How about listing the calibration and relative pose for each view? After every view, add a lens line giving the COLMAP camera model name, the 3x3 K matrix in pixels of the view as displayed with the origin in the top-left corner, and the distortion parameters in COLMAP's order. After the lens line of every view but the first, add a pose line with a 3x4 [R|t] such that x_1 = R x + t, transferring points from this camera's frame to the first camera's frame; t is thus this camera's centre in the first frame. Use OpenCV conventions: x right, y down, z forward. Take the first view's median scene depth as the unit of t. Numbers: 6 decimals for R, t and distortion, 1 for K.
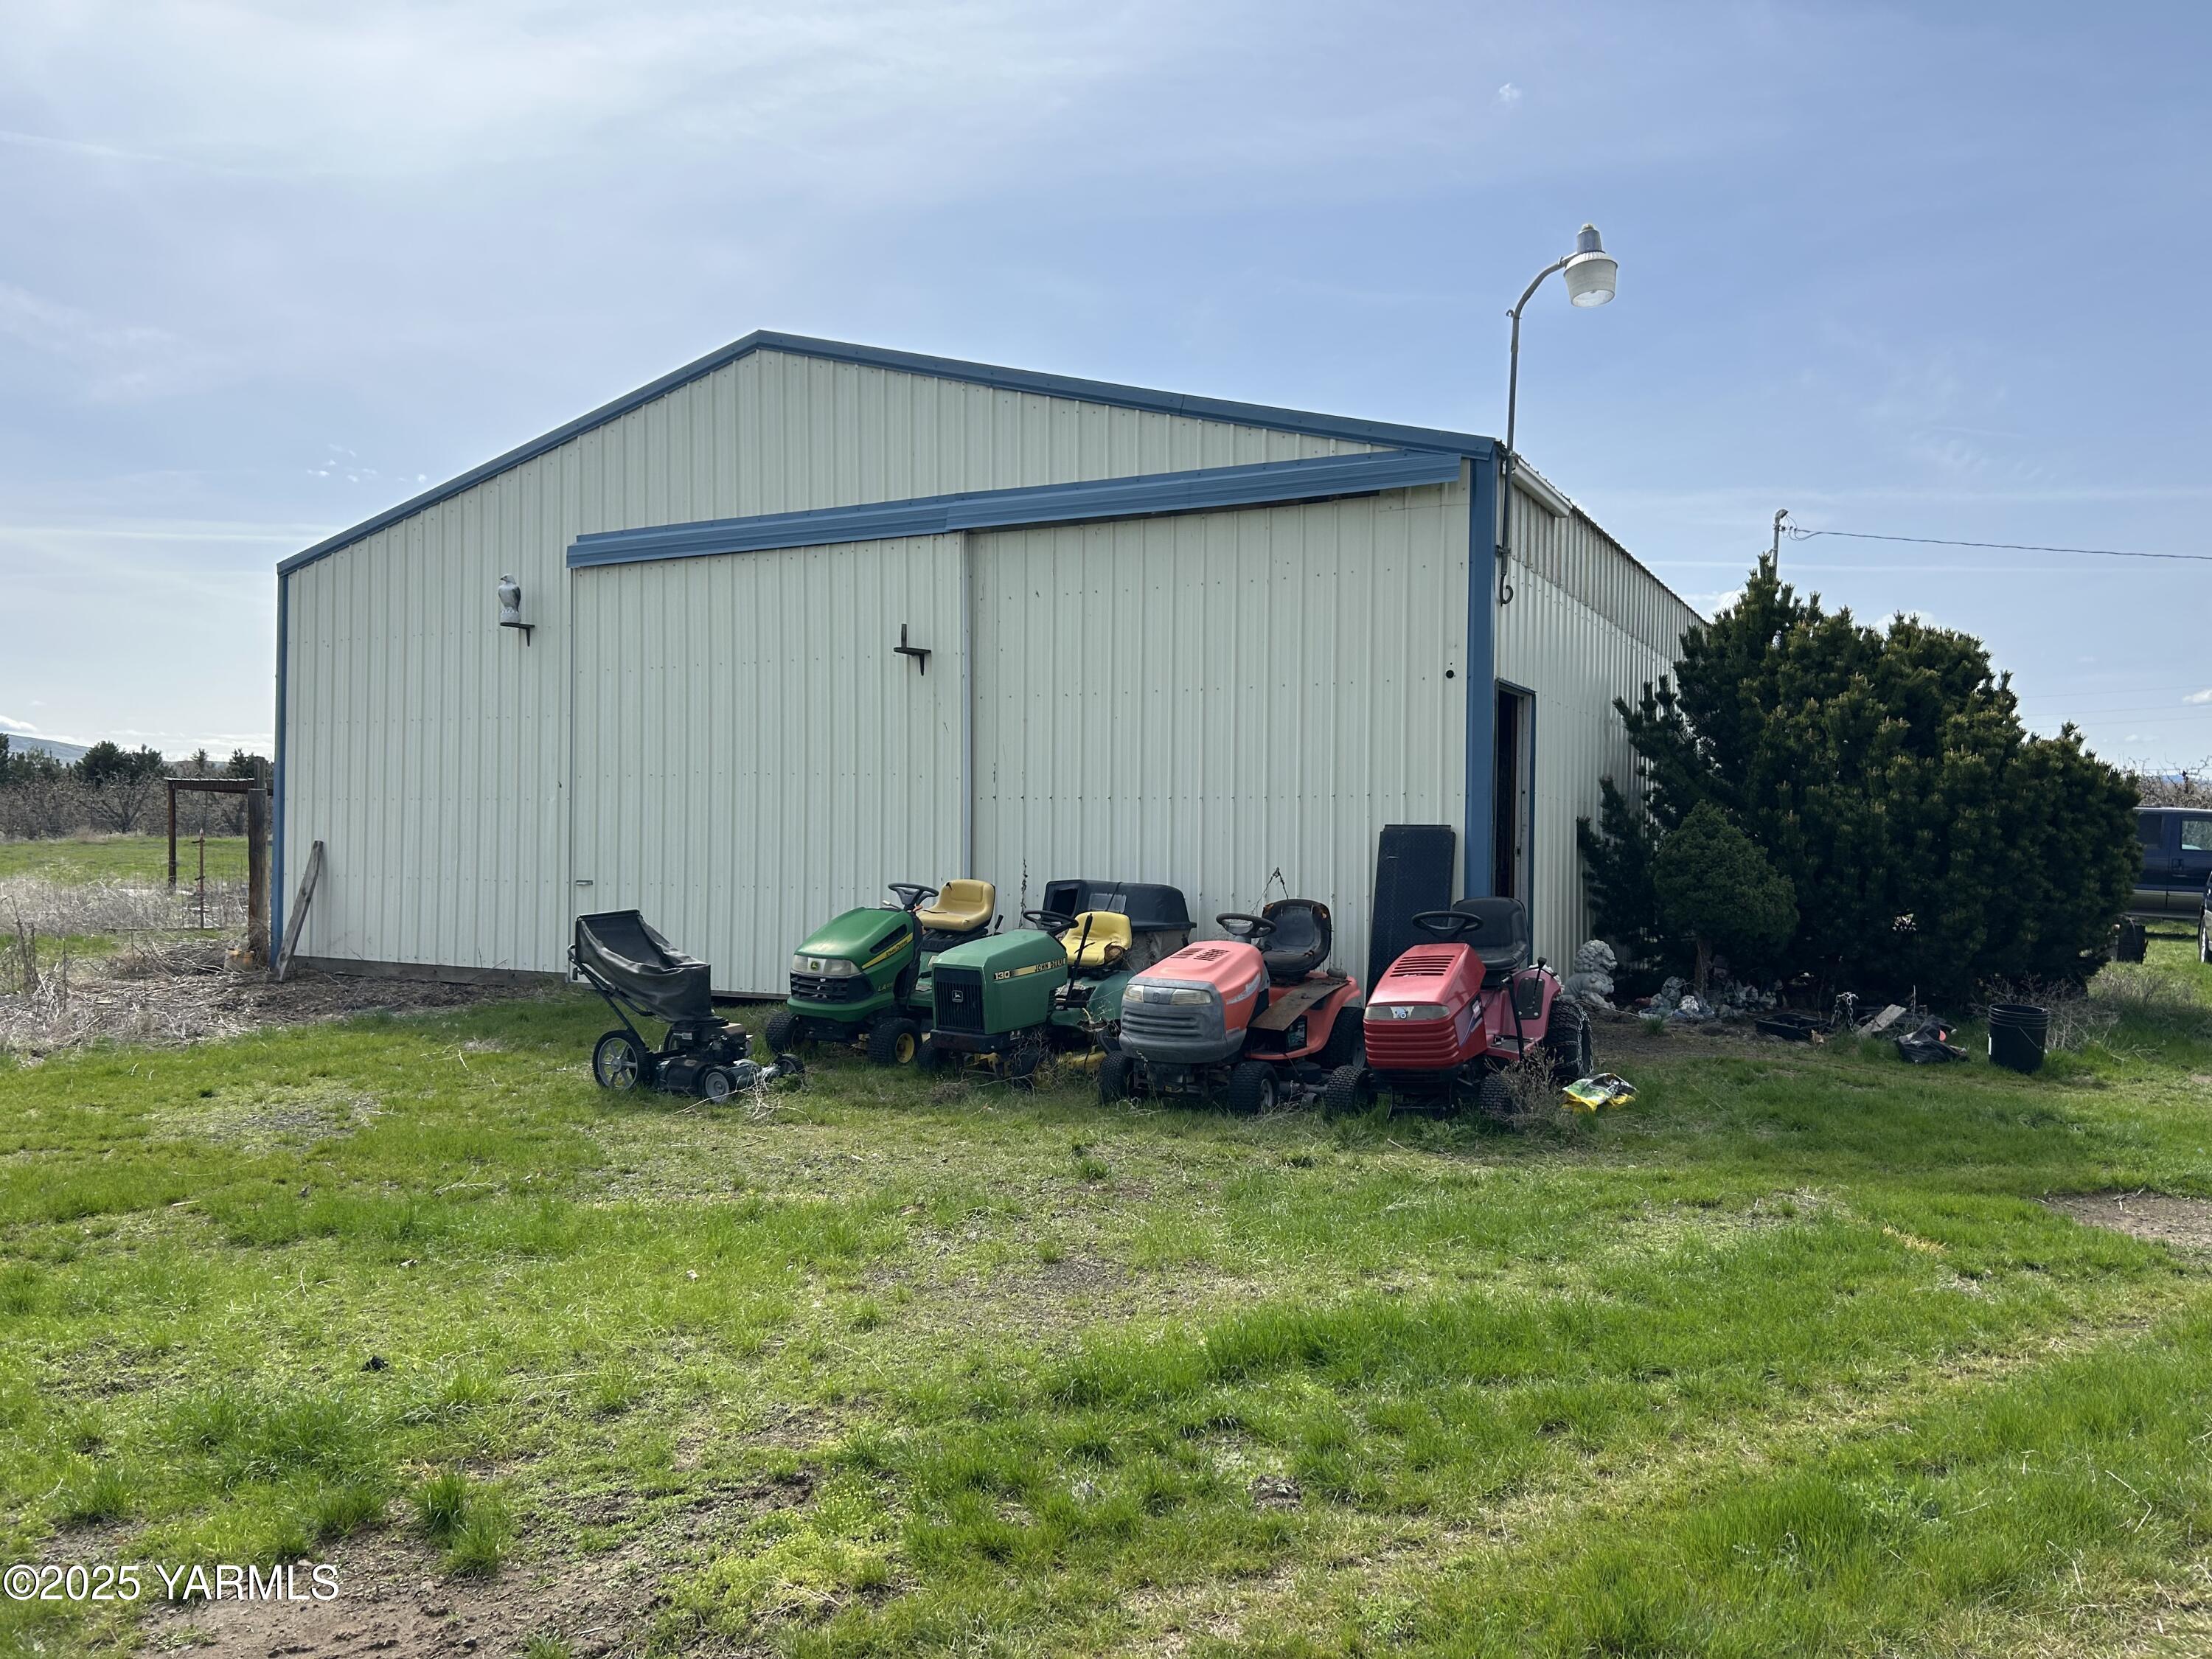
lens RADIAL K [[1666.3, 0, 1109.5], [0, 1666.3, 827.7], [0, 0, 1]] dist [0.075232, -0.071887]
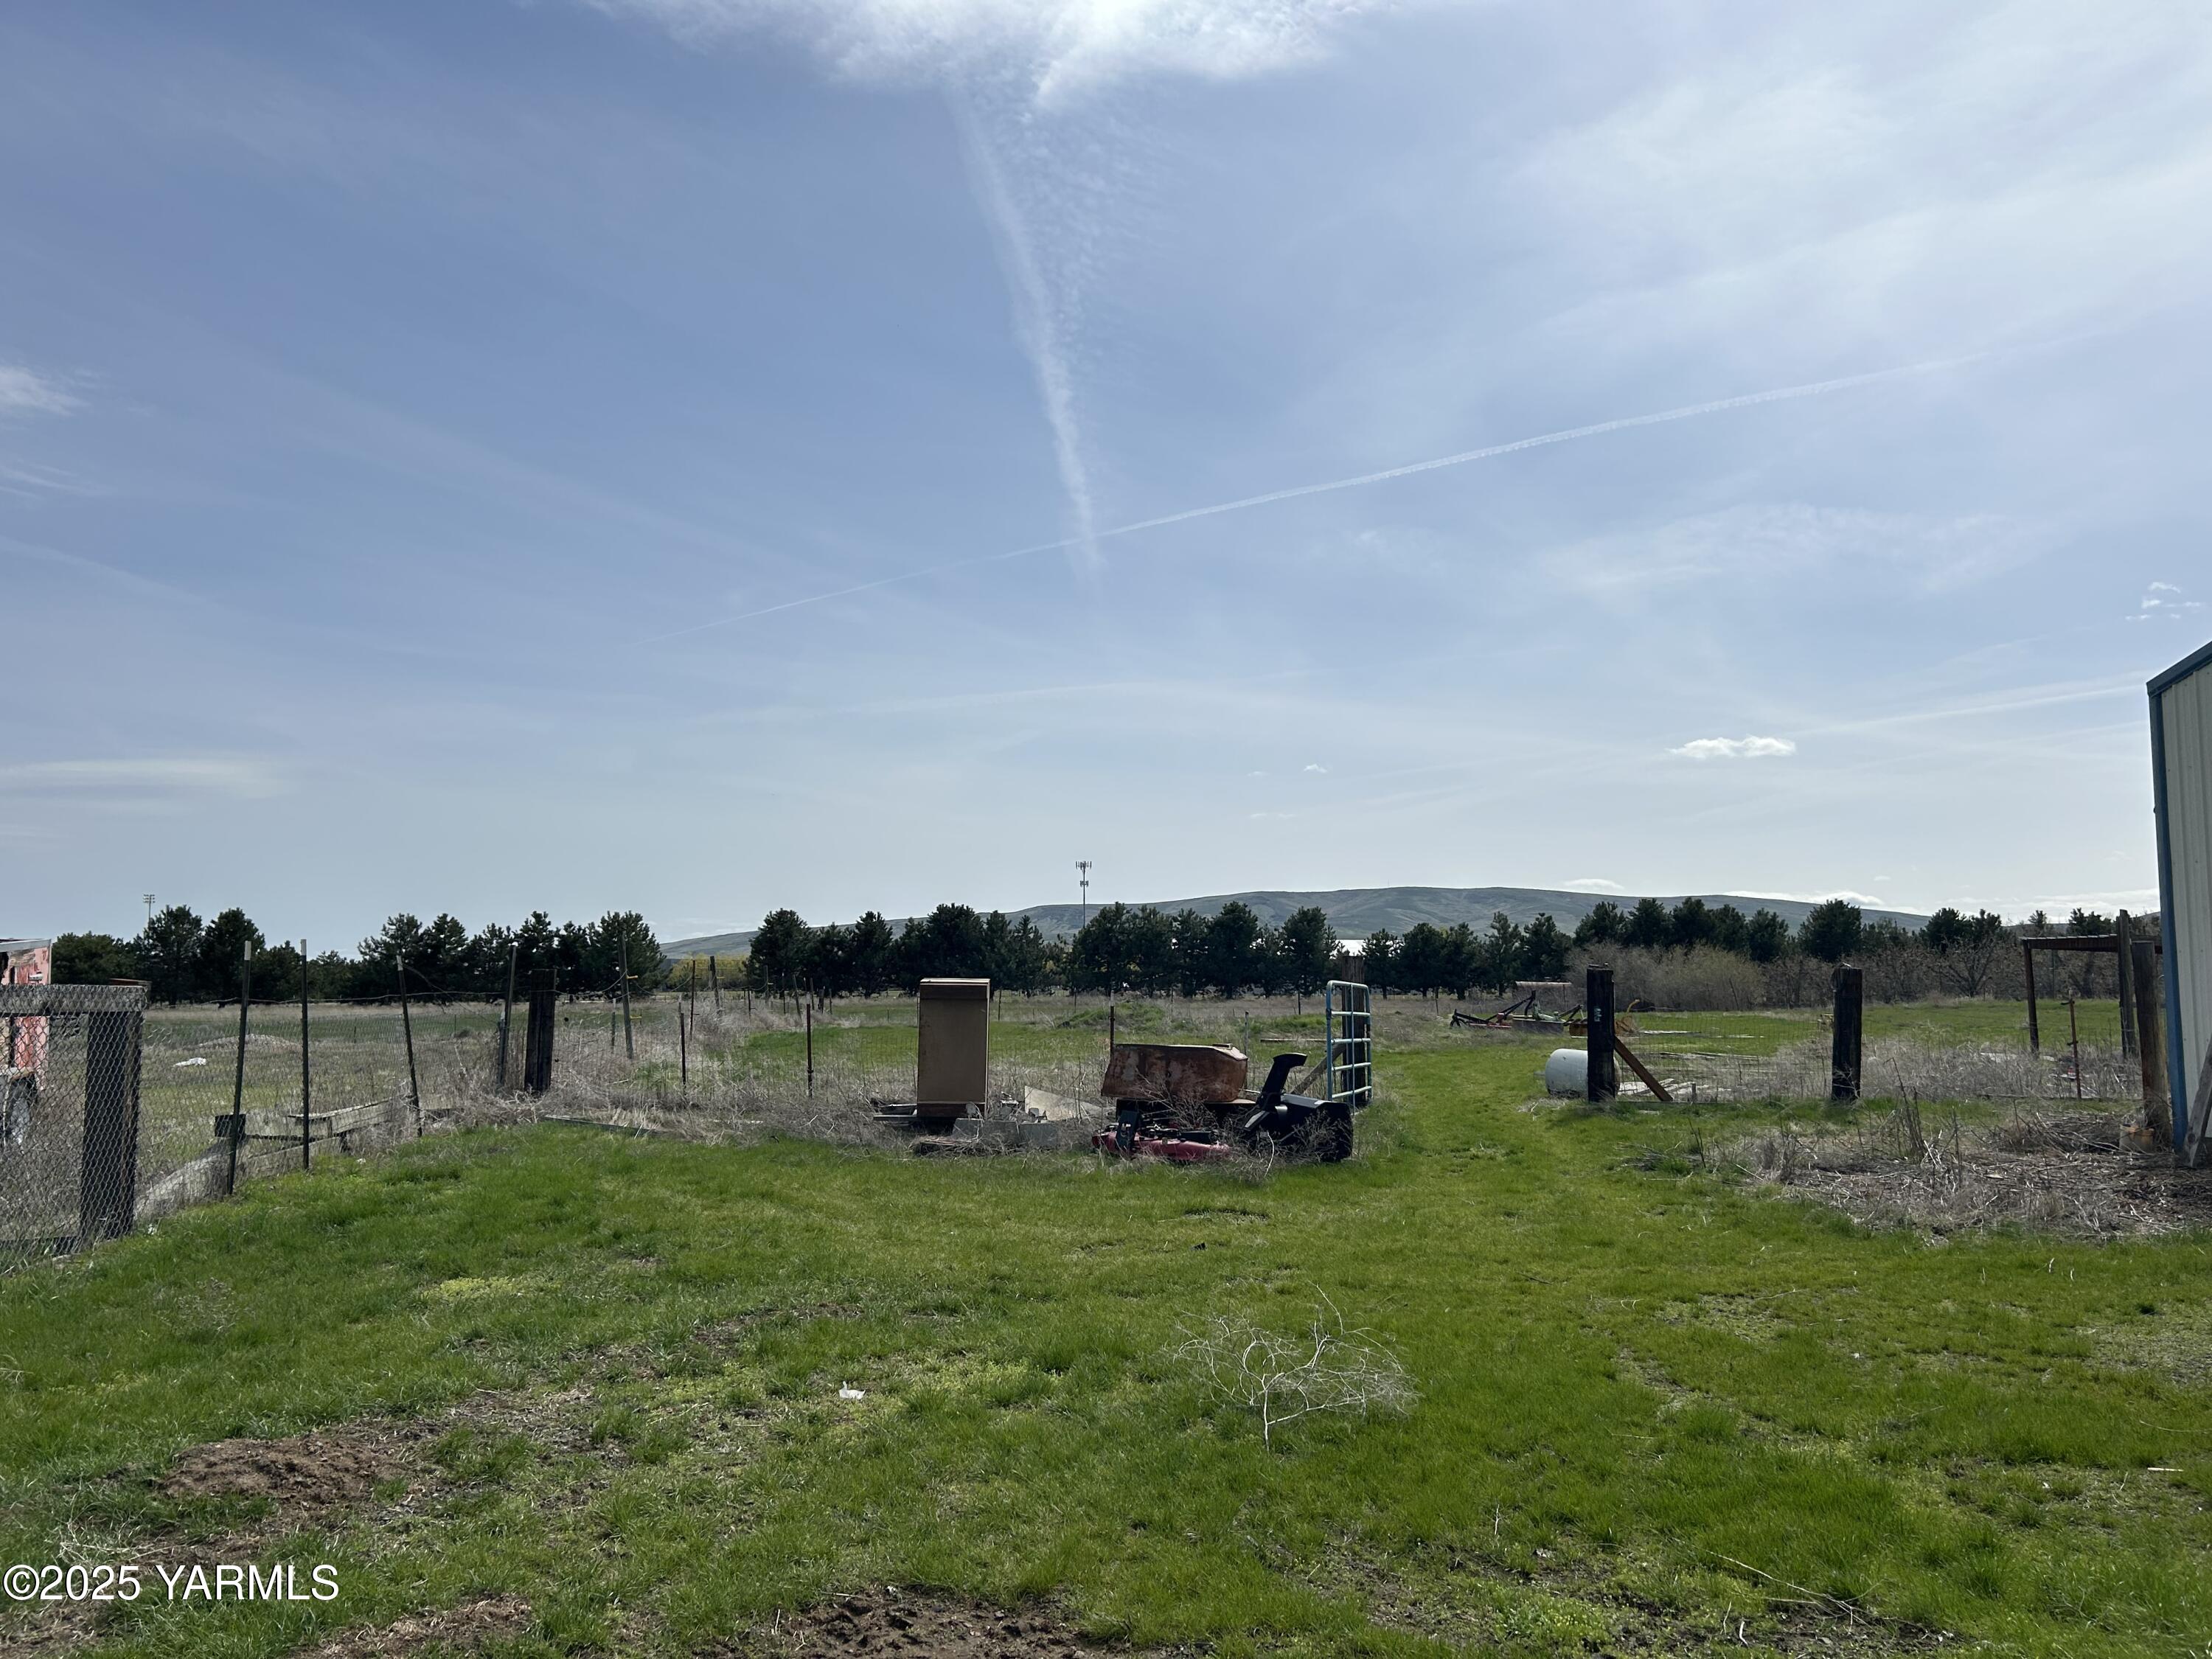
lens RADIAL K [[1666.3, 0, 1110.9], [0, 1666.3, 835.5], [0, 0, 1]] dist [0.075232, -0.071887]
pose [[0.545910, -0.091330, -0.832851, -0.068970], [0.014514, 0.994923, -0.099590, 0.002900], [0.837718, 0.042279, 0.544463, 0.084756]]
